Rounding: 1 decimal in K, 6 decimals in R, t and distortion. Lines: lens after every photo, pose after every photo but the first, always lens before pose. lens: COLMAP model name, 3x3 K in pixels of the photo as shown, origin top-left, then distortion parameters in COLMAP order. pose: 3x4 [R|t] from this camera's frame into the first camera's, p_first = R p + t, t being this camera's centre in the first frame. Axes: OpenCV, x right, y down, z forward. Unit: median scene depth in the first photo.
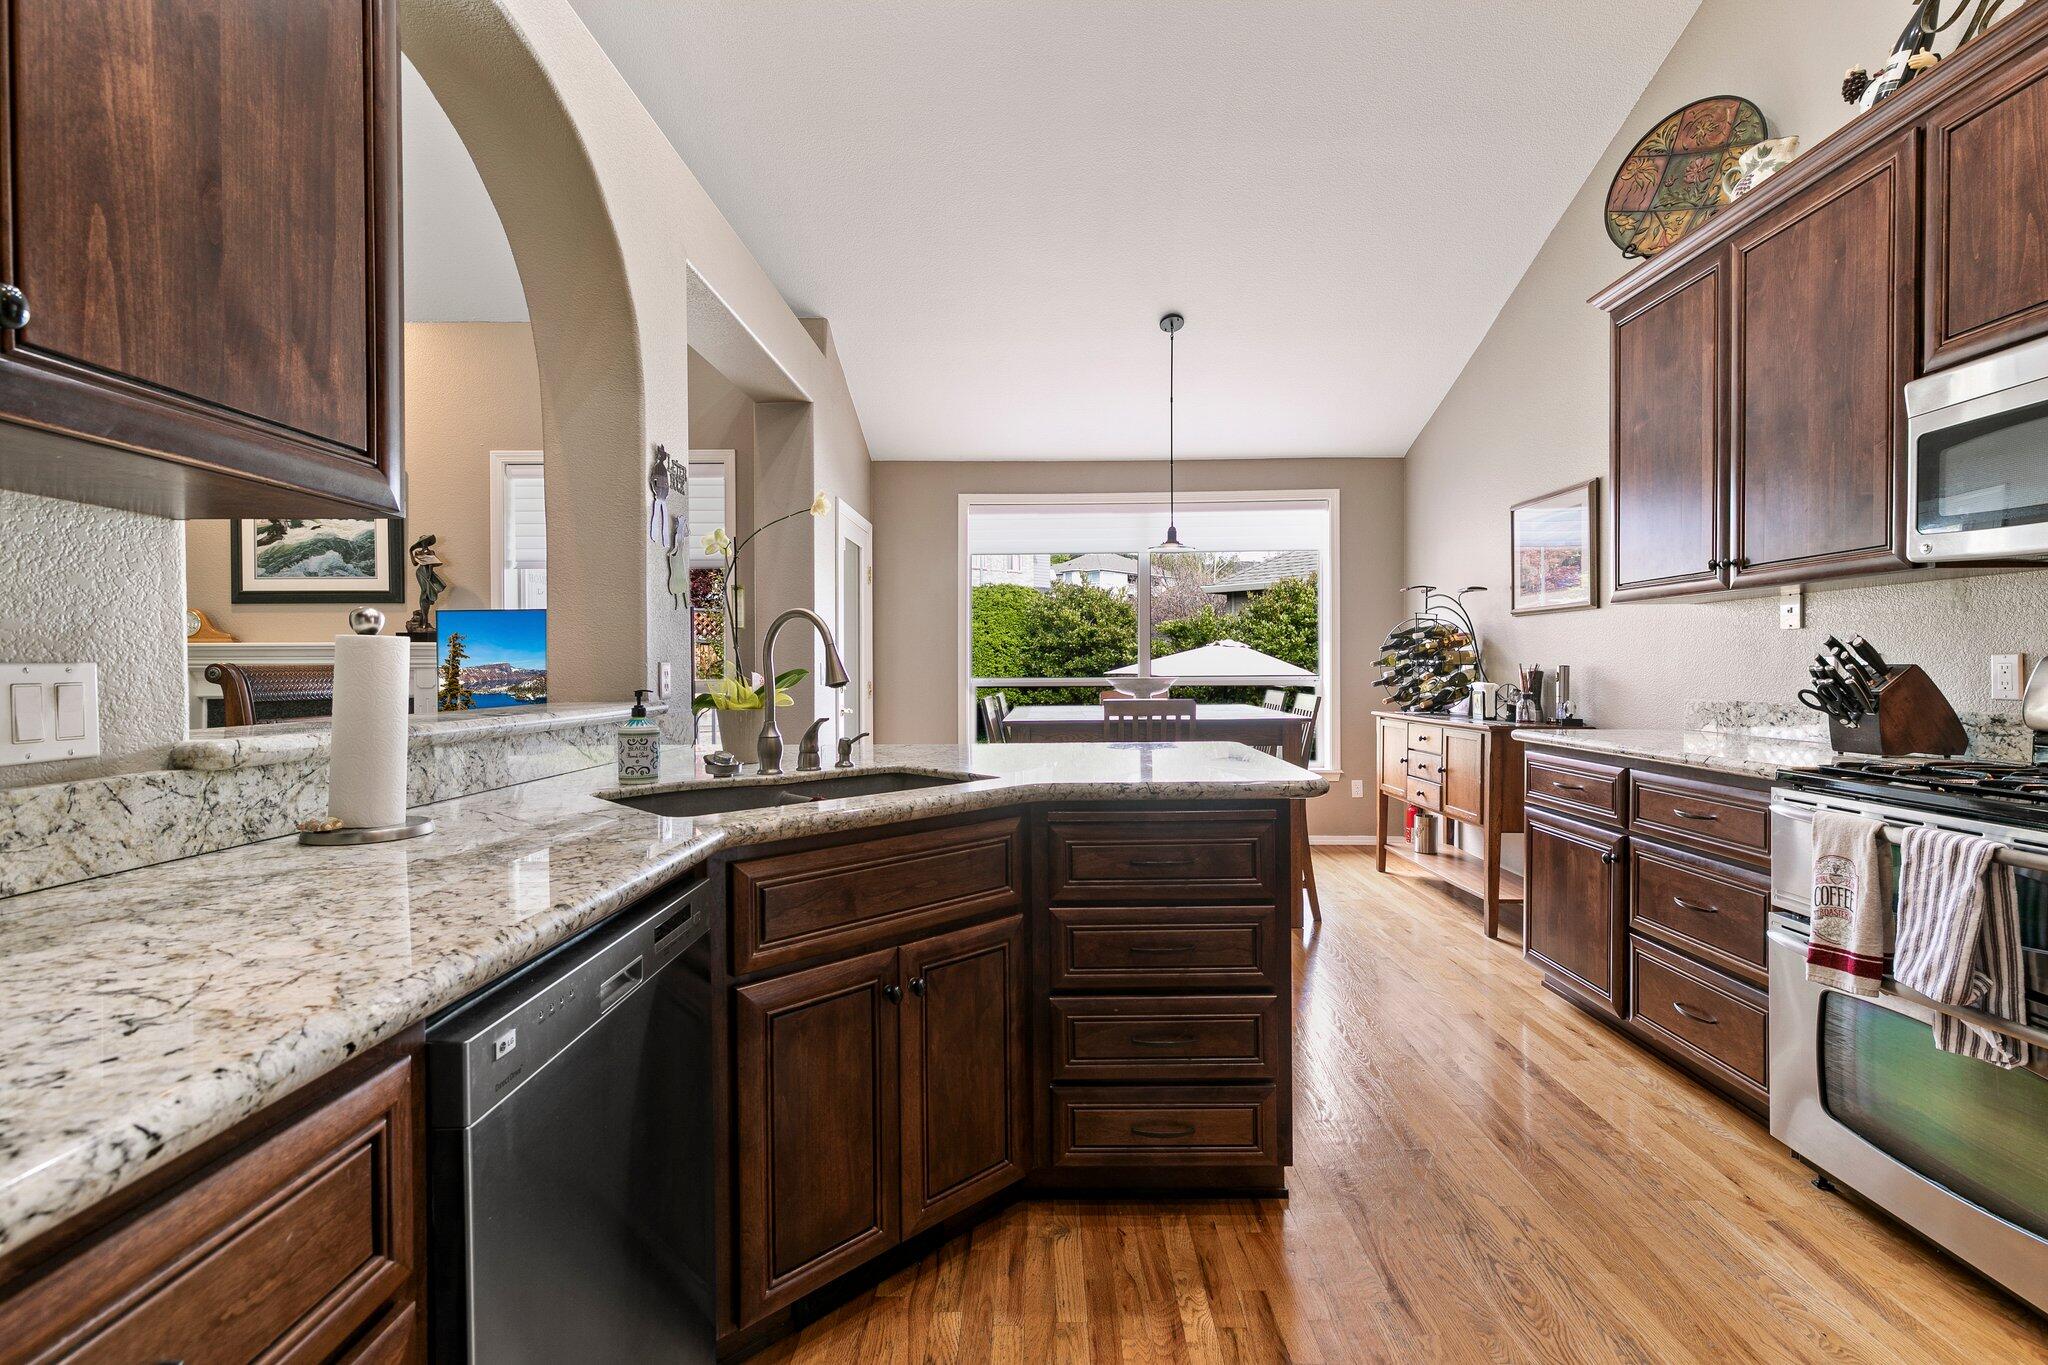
lens RADIAL K [[914.4, 0, 997.5], [0, 914.4, 675.9], [0, 0, 1]] dist [0.004253, -0.000146]
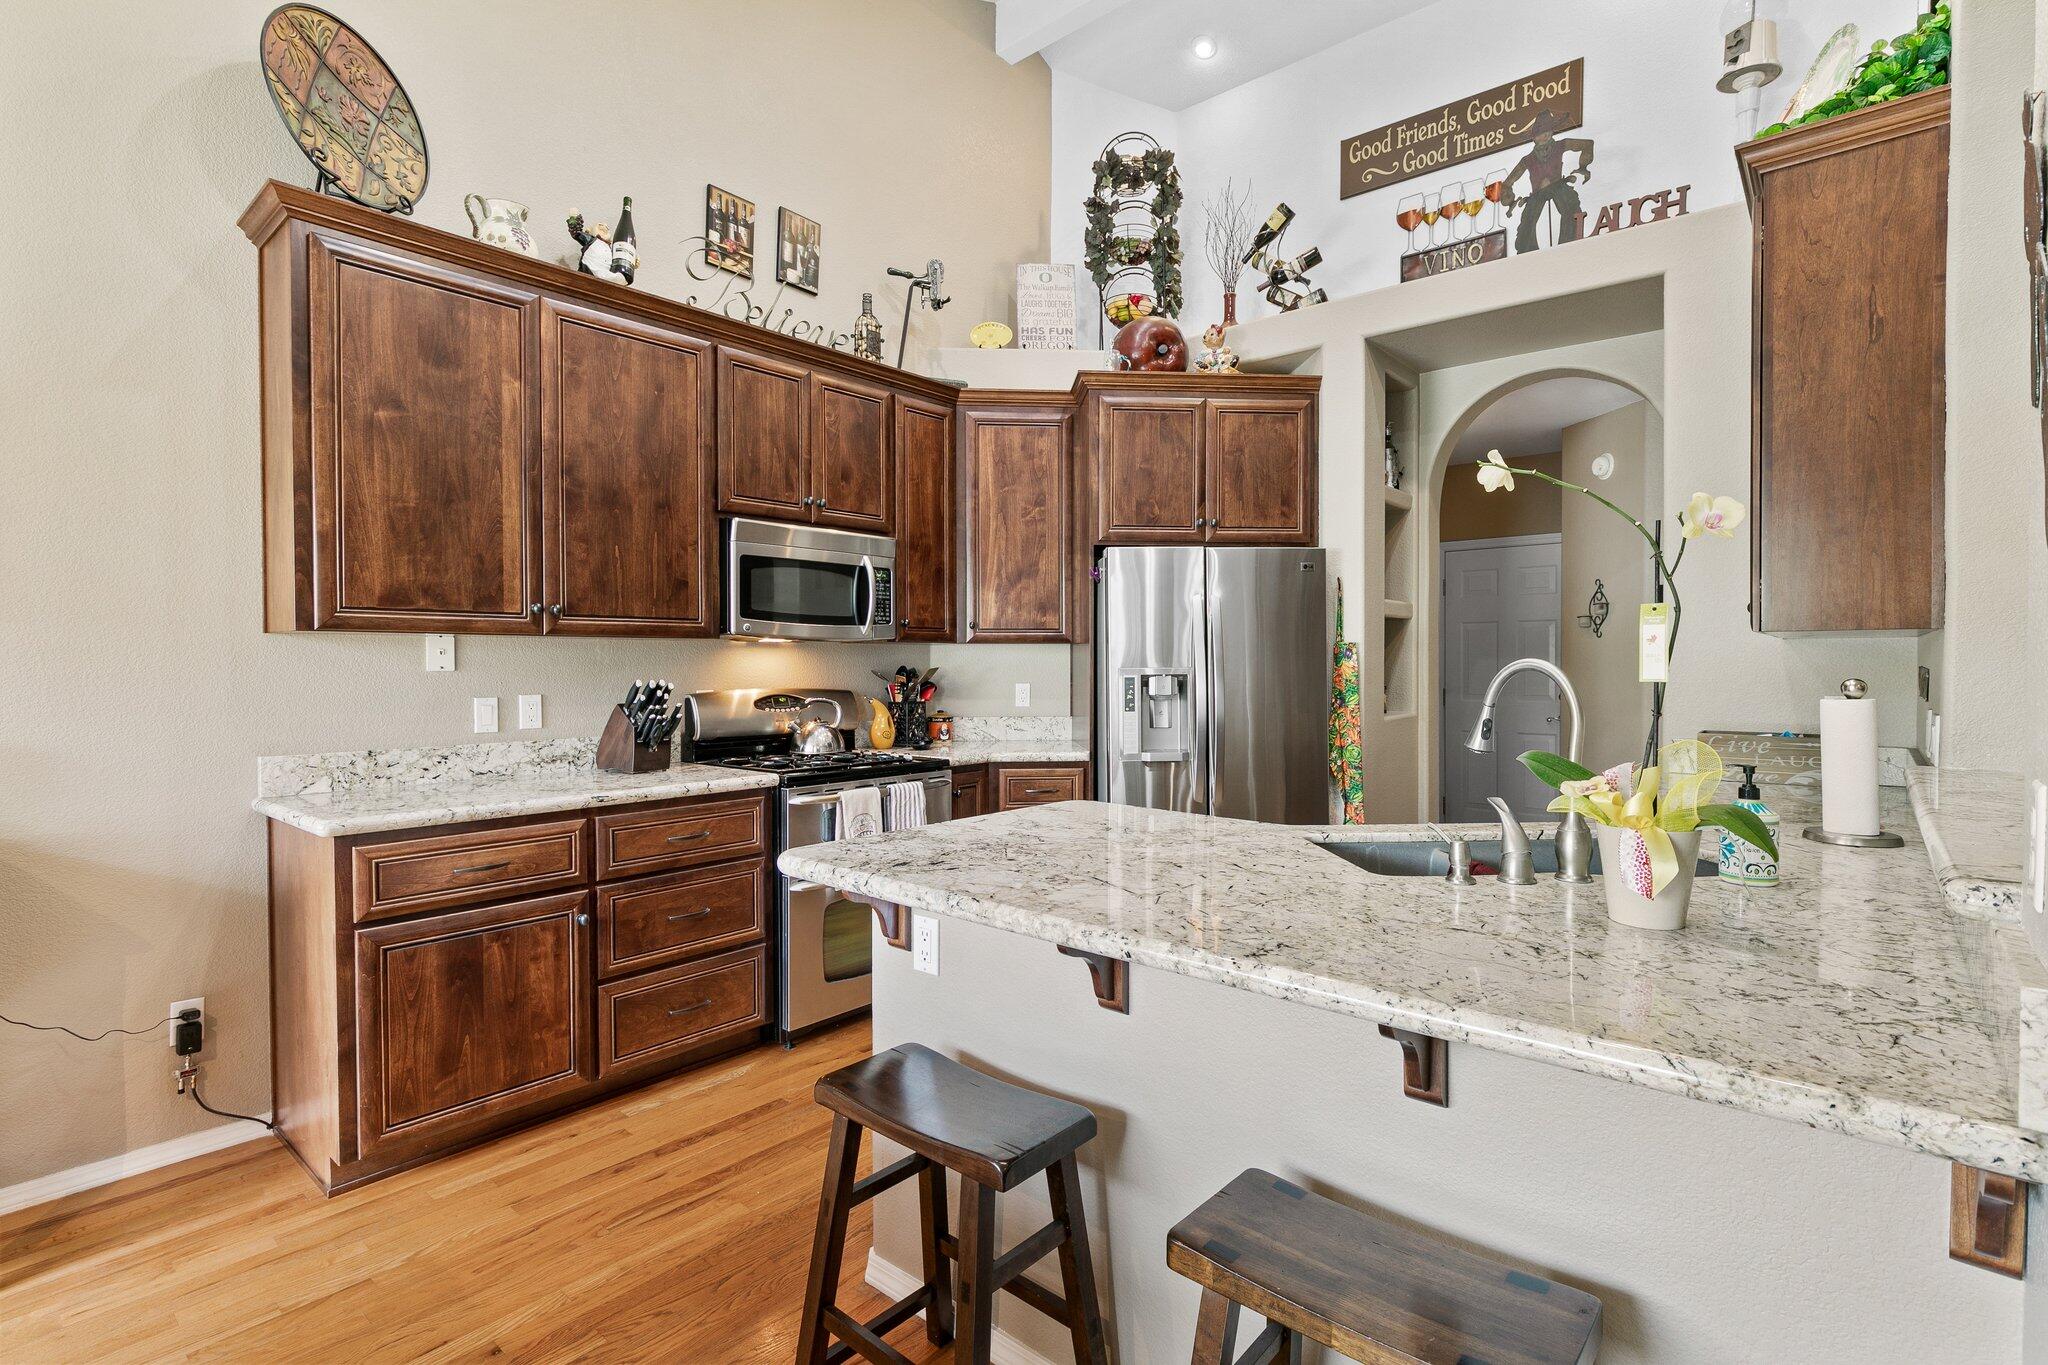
lens RADIAL K [[969.6, 0, 1035.0], [0, 969.6, 678.4], [0, 0, 1]] dist [-0.000562, 0.000774]
pose [[-0.791737, -0.006666, 0.610825, -0.248604], [0.008317, 0.999730, 0.021689, -0.053064], [-0.610805, 0.022252, -0.791468, 1.261739]]
